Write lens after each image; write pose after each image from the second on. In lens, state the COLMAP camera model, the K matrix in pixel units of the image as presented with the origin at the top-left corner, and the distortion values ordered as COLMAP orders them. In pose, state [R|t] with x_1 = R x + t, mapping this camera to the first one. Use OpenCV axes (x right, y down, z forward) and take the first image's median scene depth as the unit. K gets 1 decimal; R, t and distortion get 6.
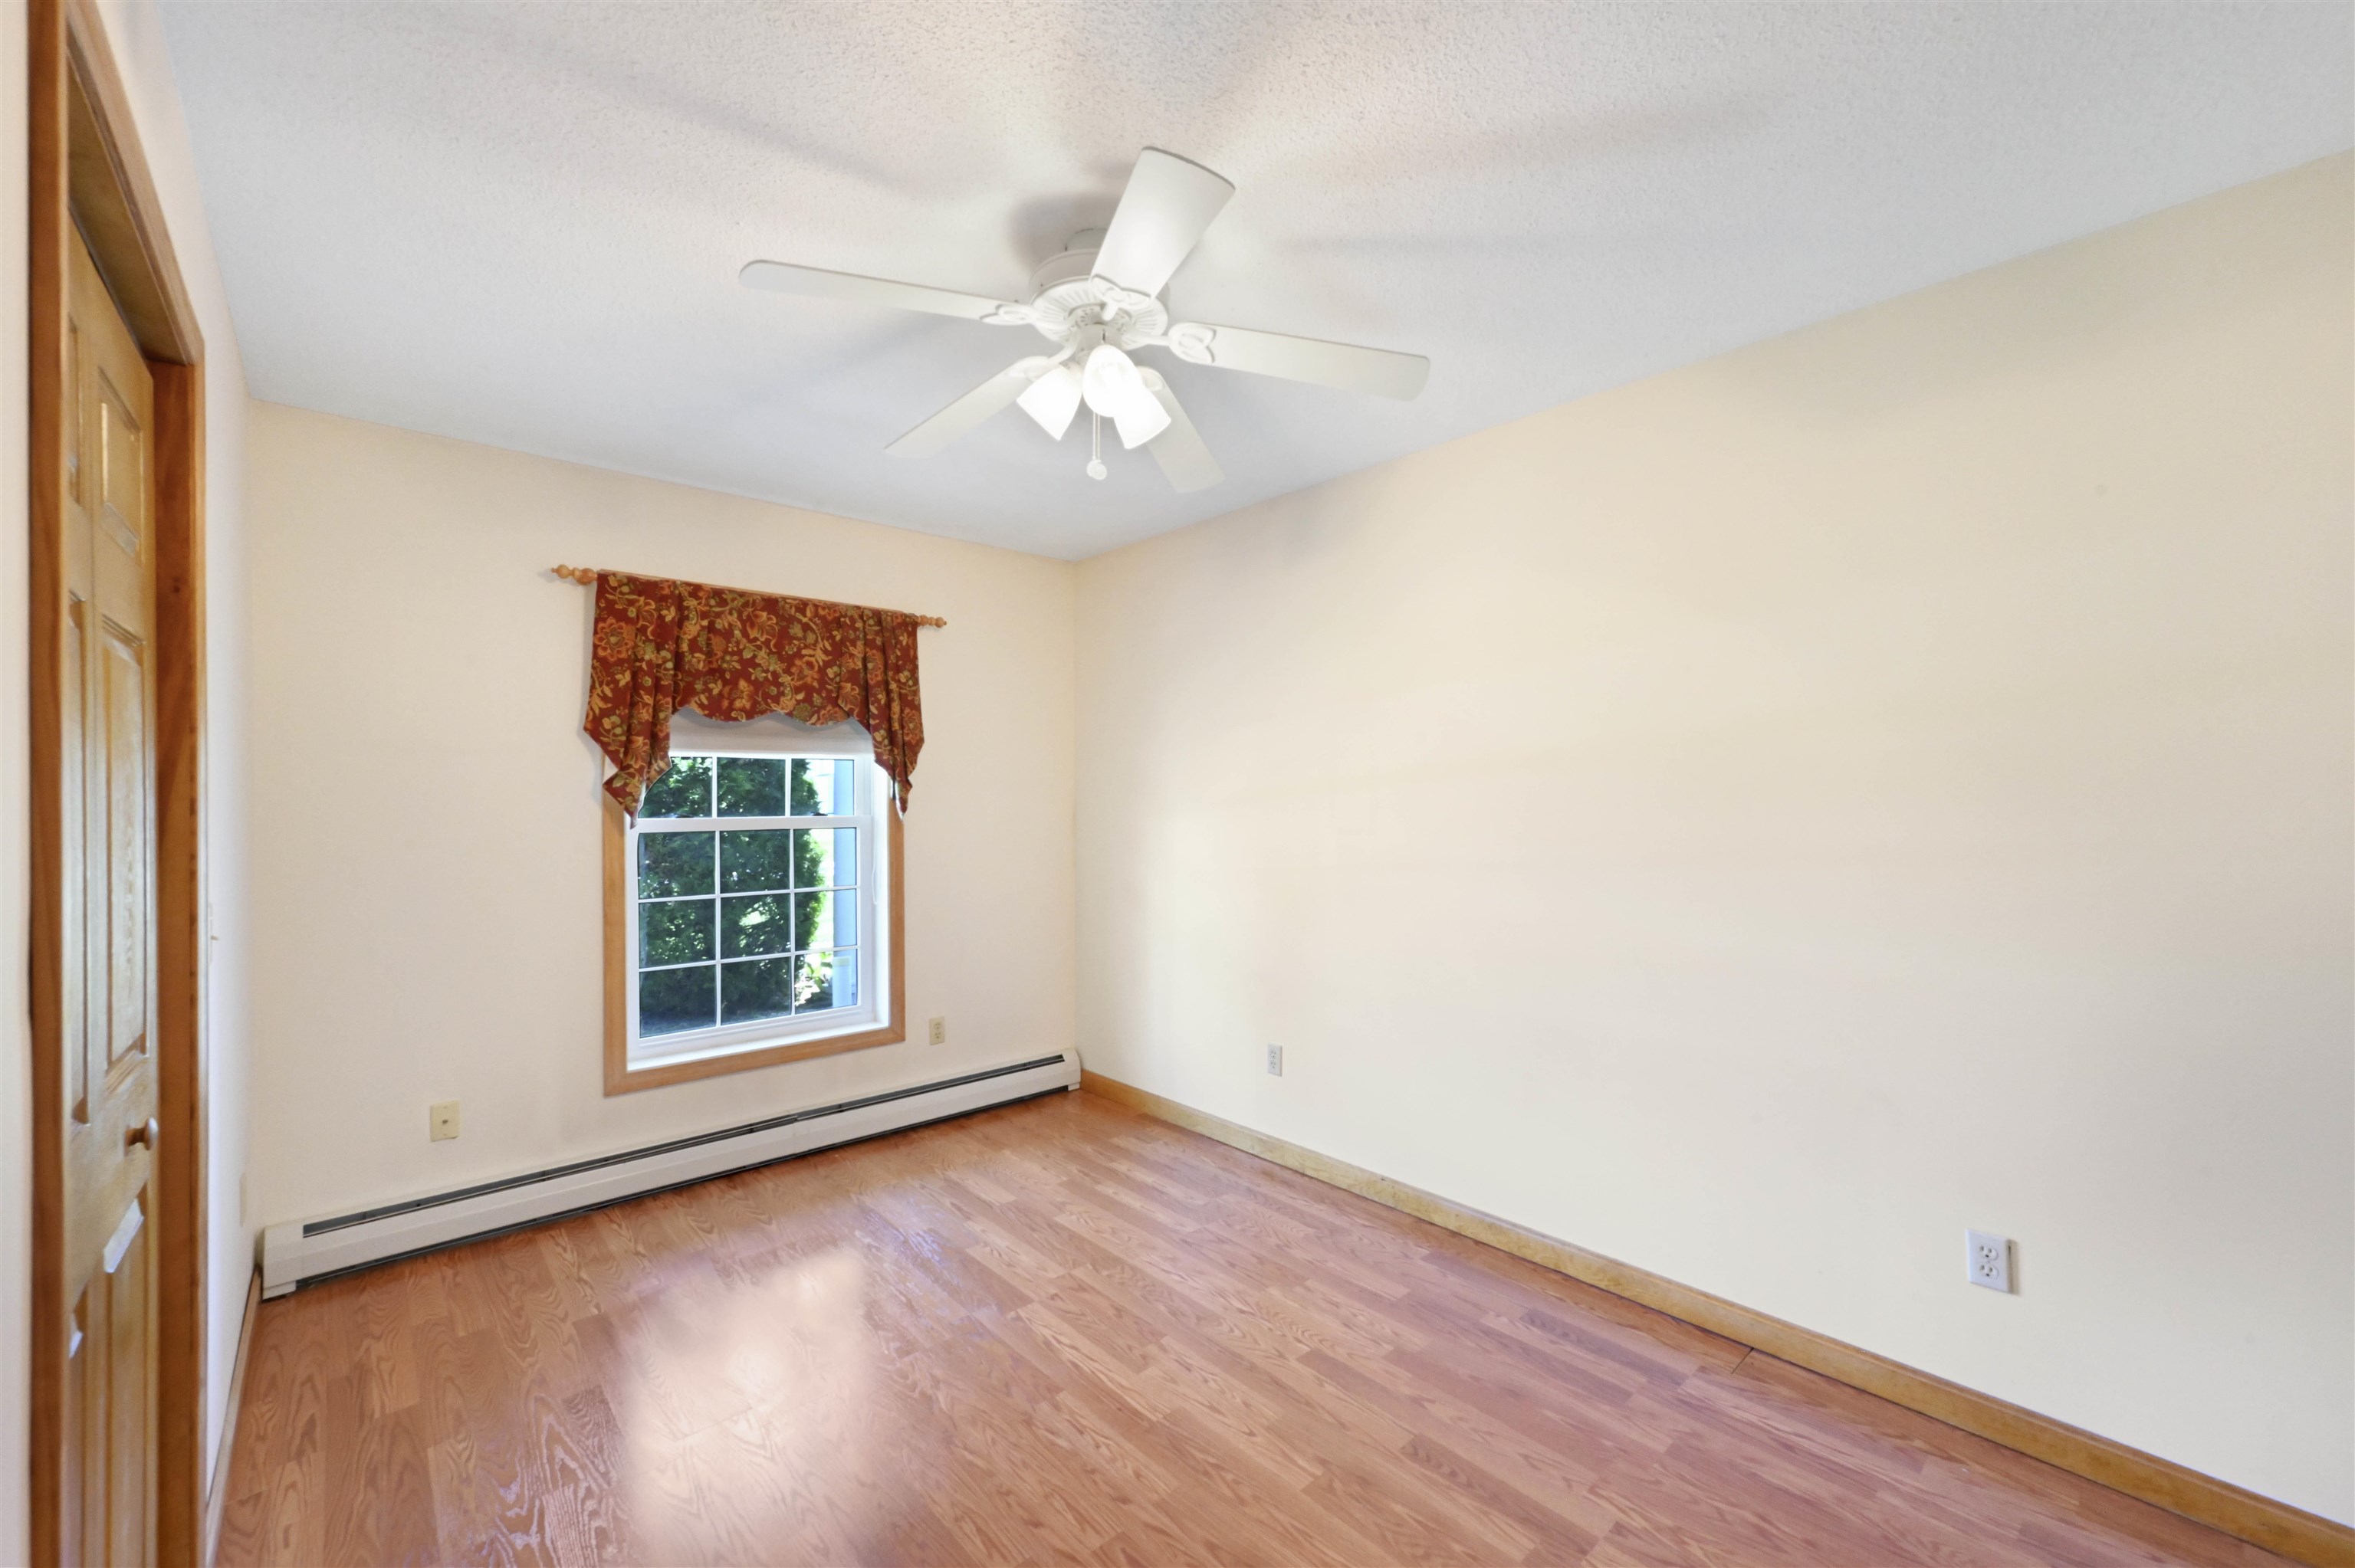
lens RADIAL K [[940.5, 0, 1183.7], [0, 940.5, 799.6], [0, 0, 1]] dist [0.003319, 0.000249]
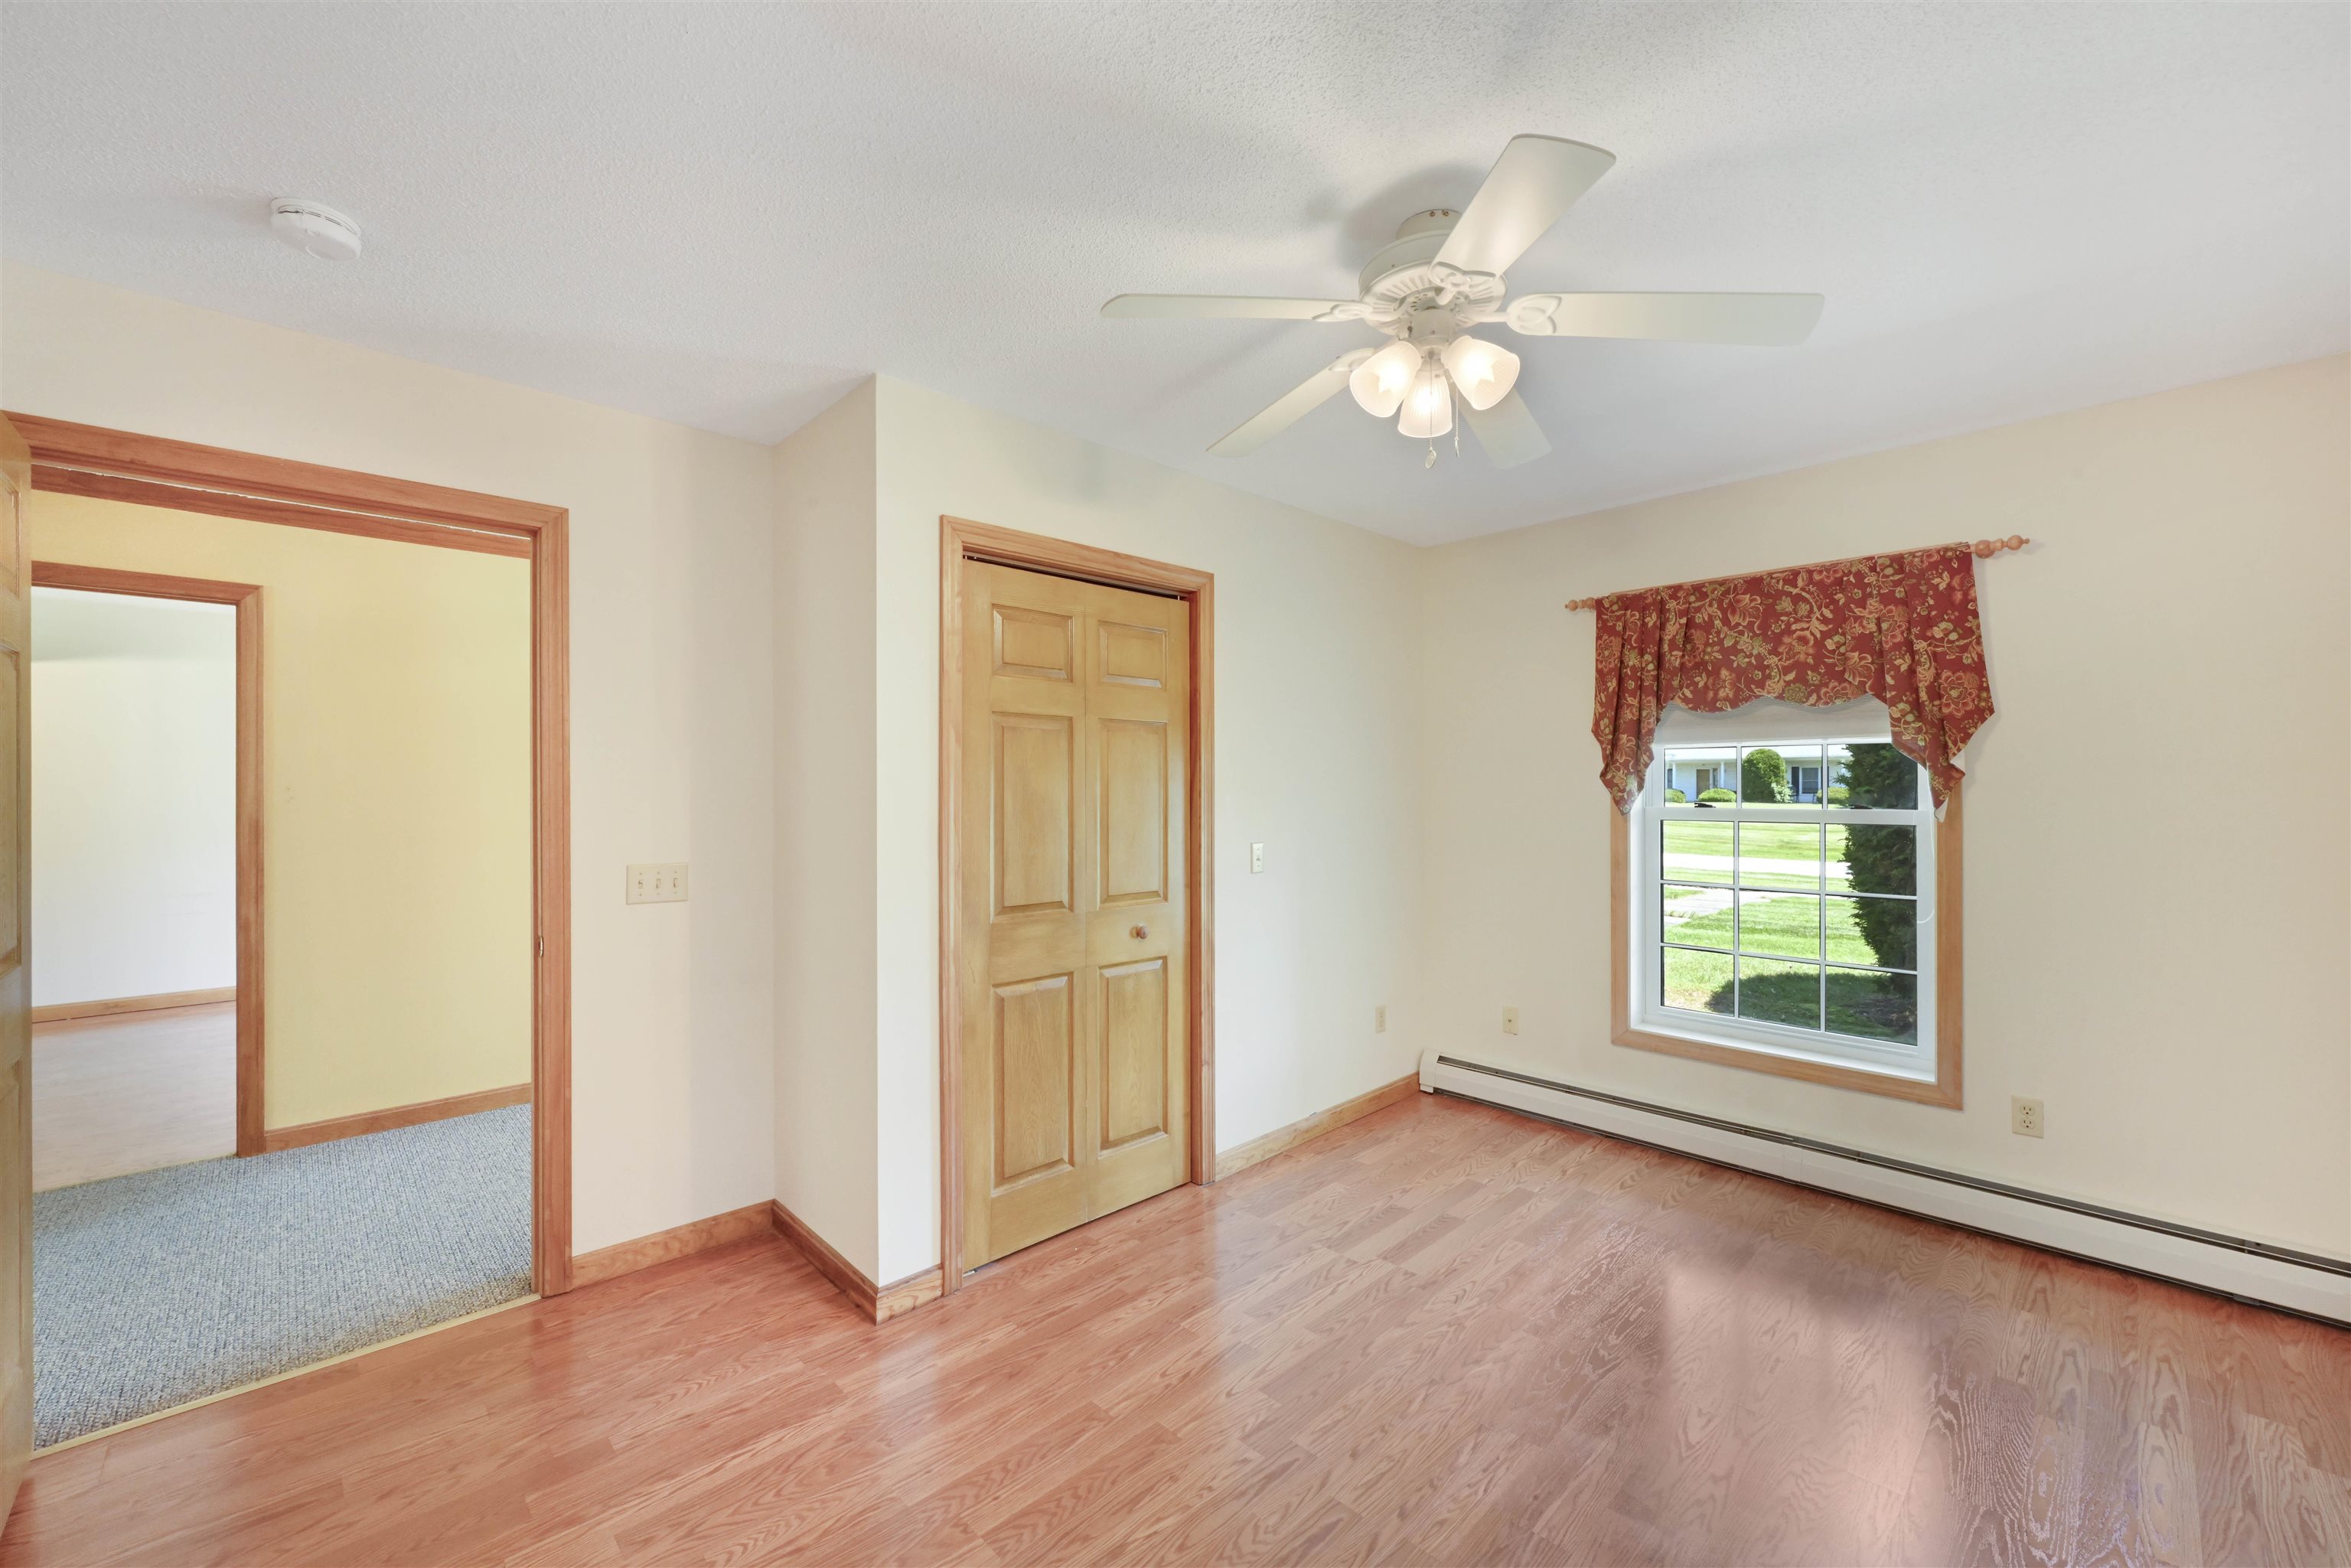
lens RADIAL K [[905.0, 0, 1175.5], [0, 905.0, 784.0], [0, 0, 1]] dist [-0.000905, -0.000122]
pose [[0.040281, -0.001555, -0.999187, 0.453449], [-0.001320, 0.999998, -0.001610, -0.004127], [0.999188, 0.001383, 0.040278, 0.383599]]
